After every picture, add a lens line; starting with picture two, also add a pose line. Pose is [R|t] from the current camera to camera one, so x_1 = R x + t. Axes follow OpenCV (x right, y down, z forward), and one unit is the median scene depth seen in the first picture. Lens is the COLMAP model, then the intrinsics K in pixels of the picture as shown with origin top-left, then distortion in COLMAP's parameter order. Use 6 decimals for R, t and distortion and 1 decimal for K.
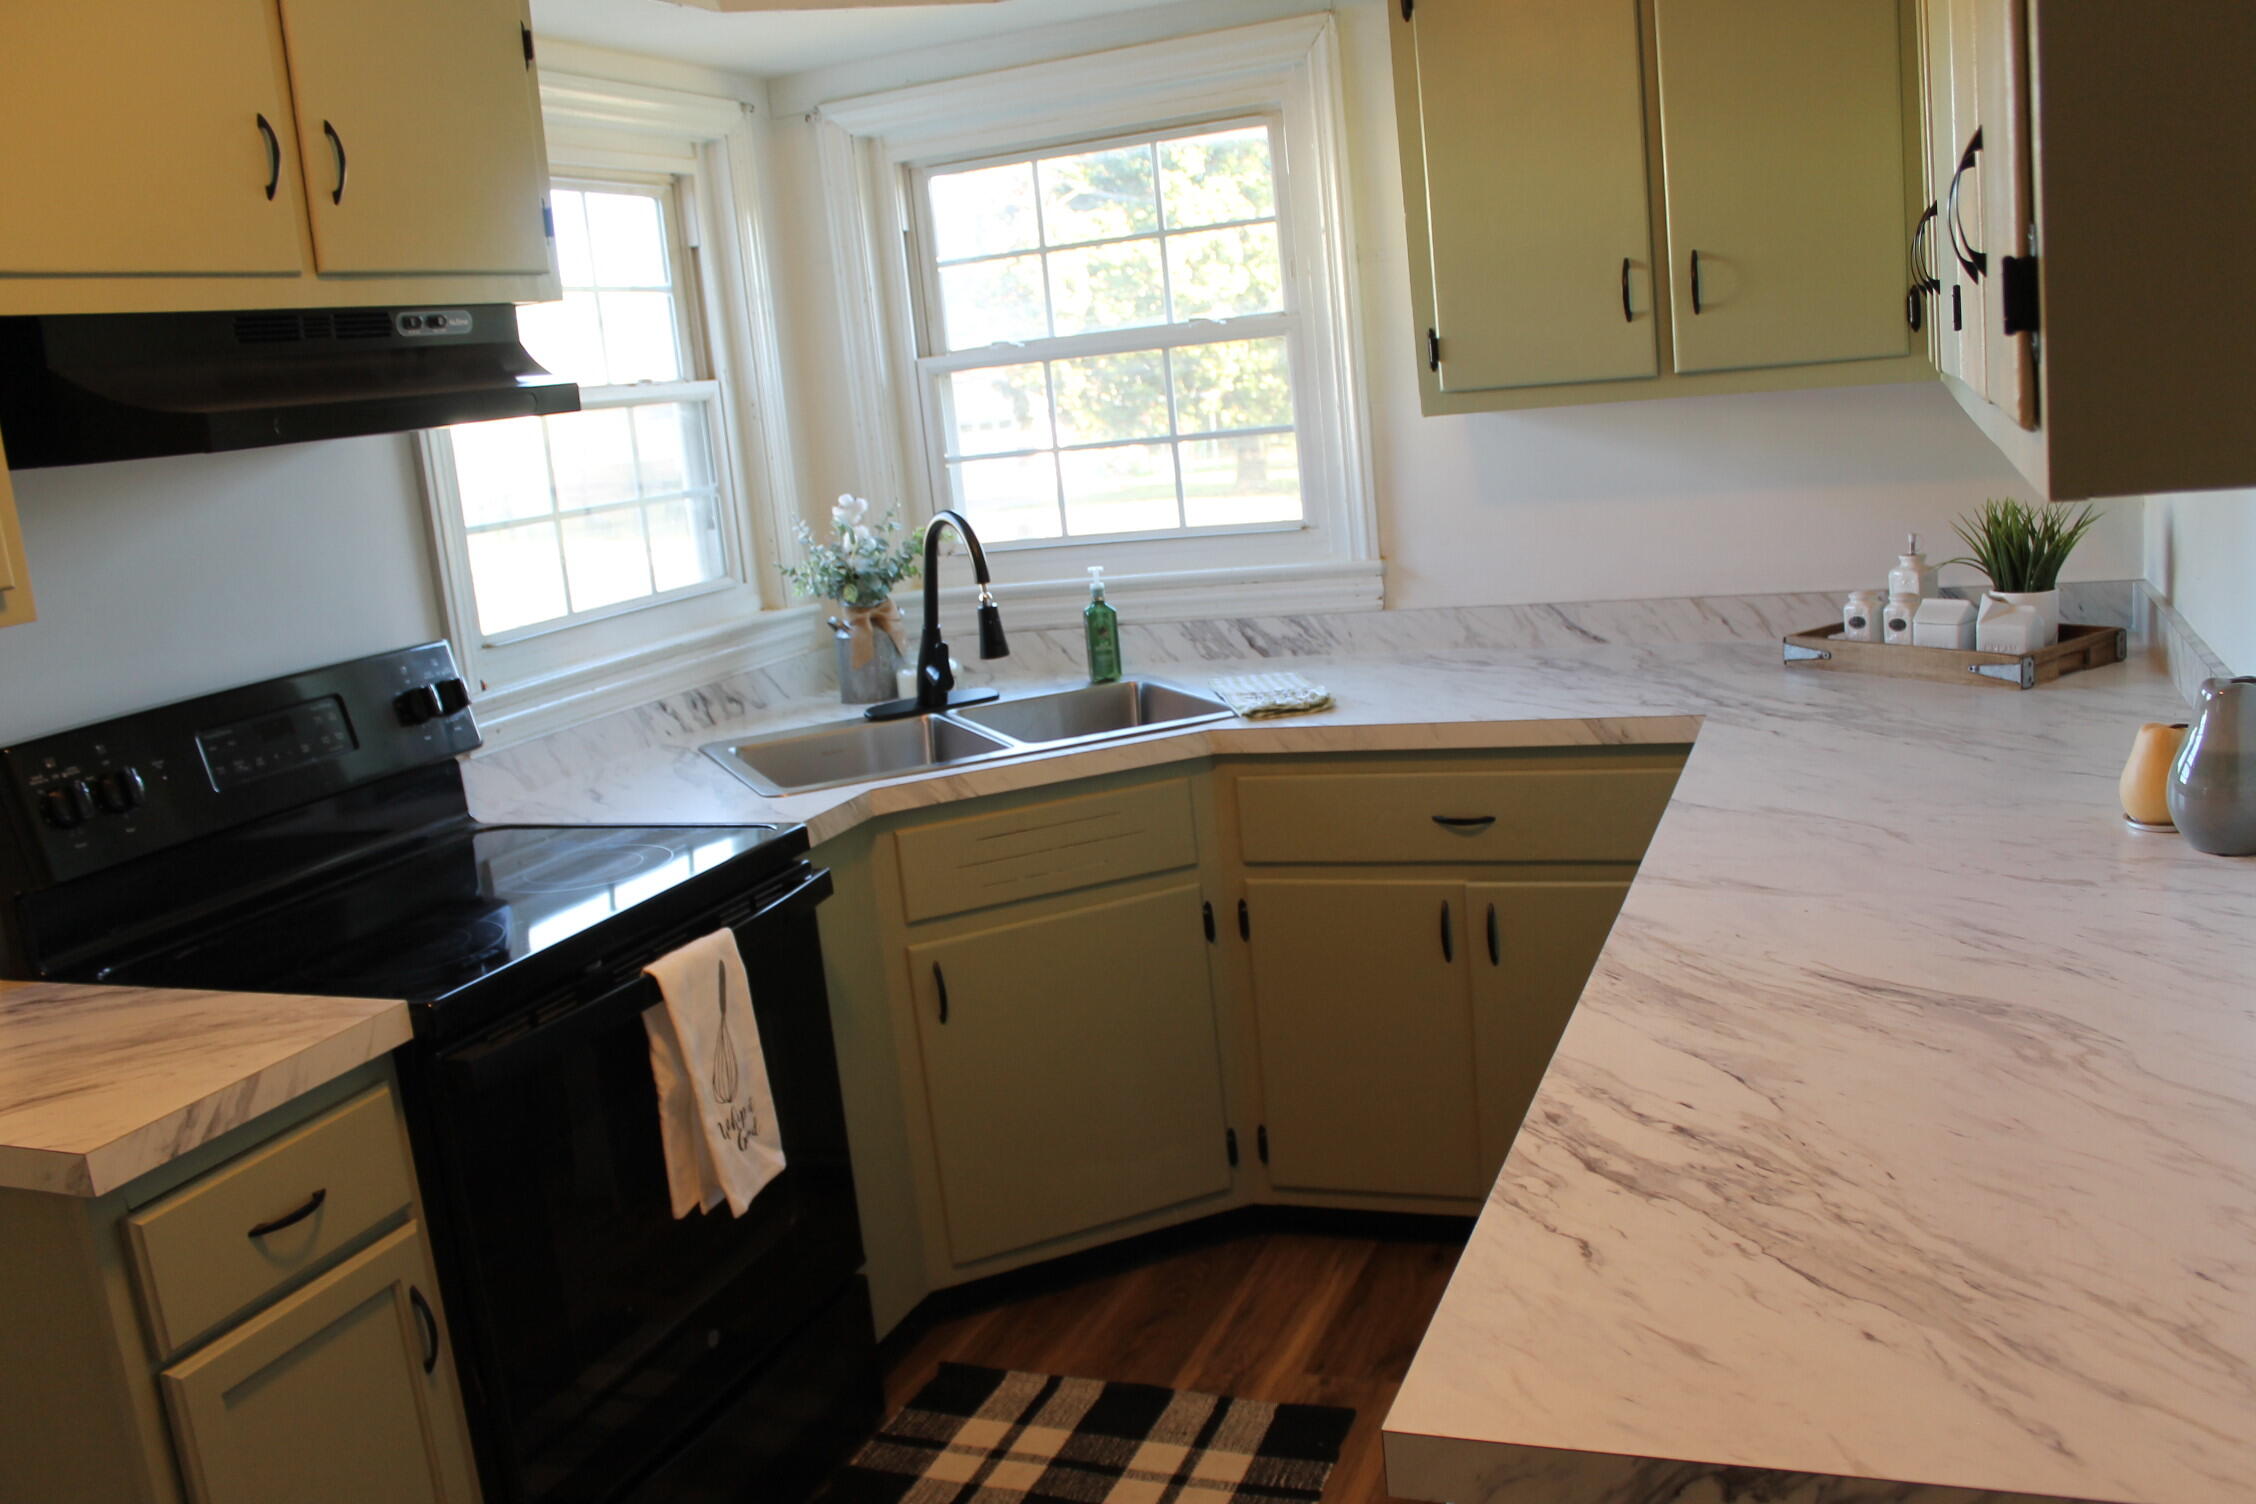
lens RADIAL K [[1899.1, 0, 1115.4], [0, 1899.1, 777.6], [0, 0, 1]] dist [-0.153646, 0.138804]
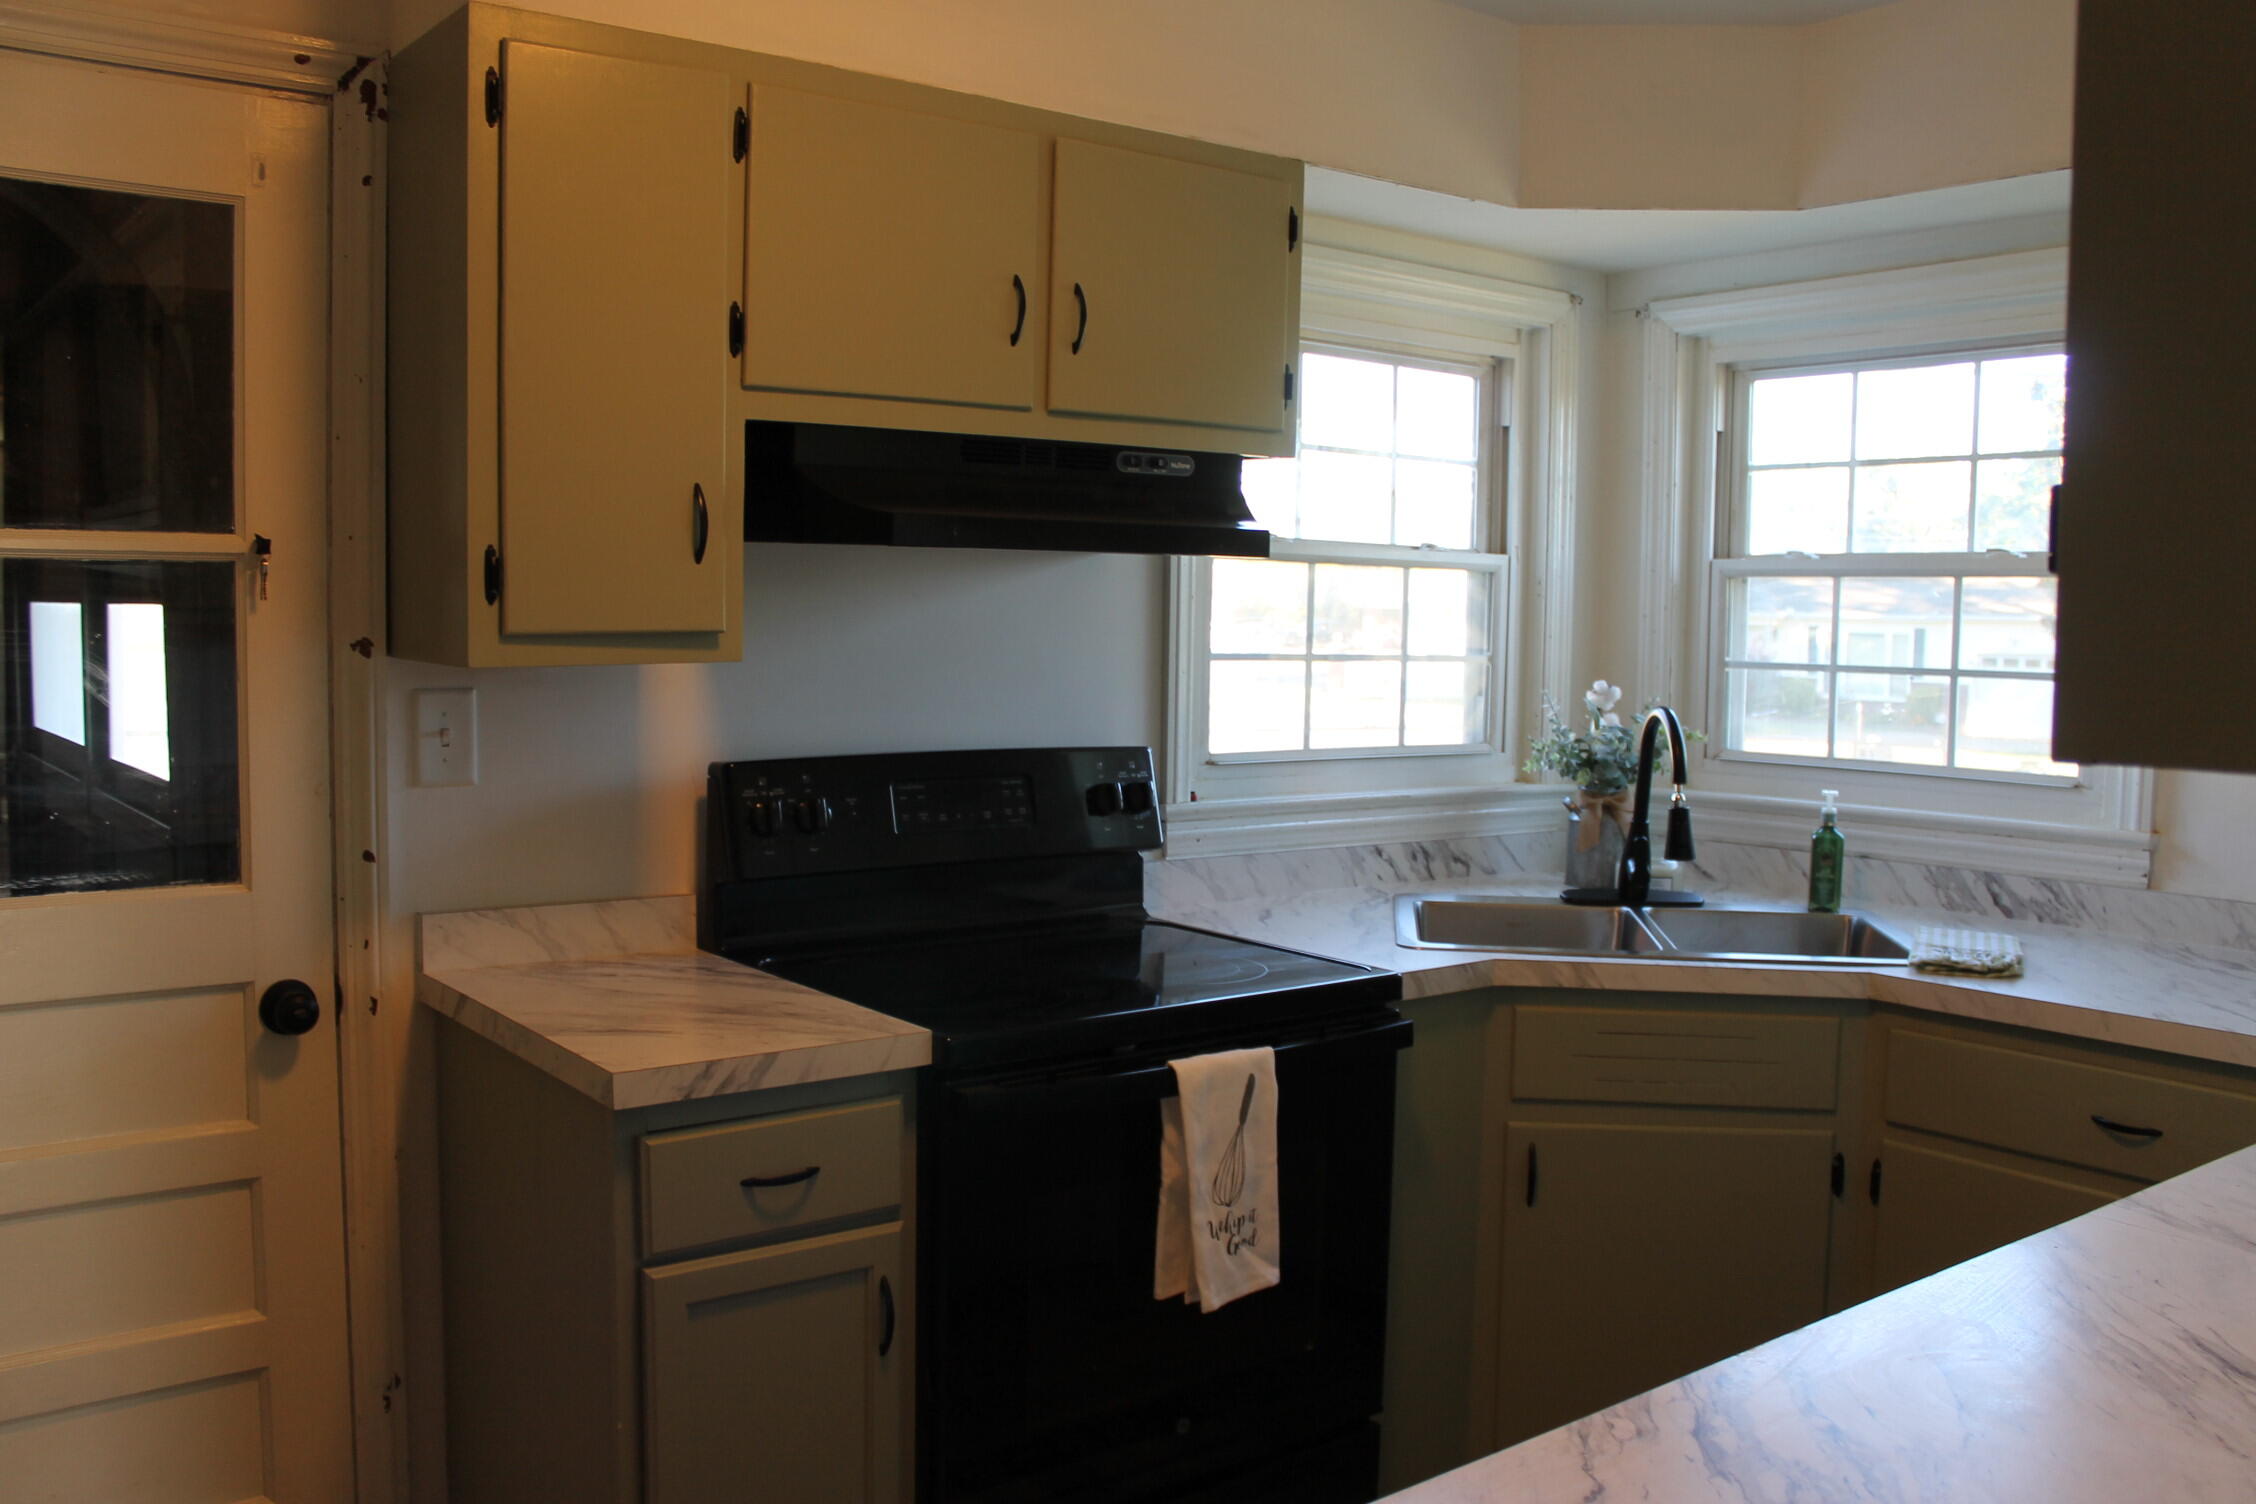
lens RADIAL K [[1899.1, 0, 1115.4], [0, 1899.1, 777.6], [0, 0, 1]] dist [-0.153646, 0.138804]
pose [[0.859469, 0.160001, -0.485504, 0.152828], [-0.205552, 0.977759, -0.041654, -0.004380], [0.468041, 0.135596, 0.873242, 0.007100]]
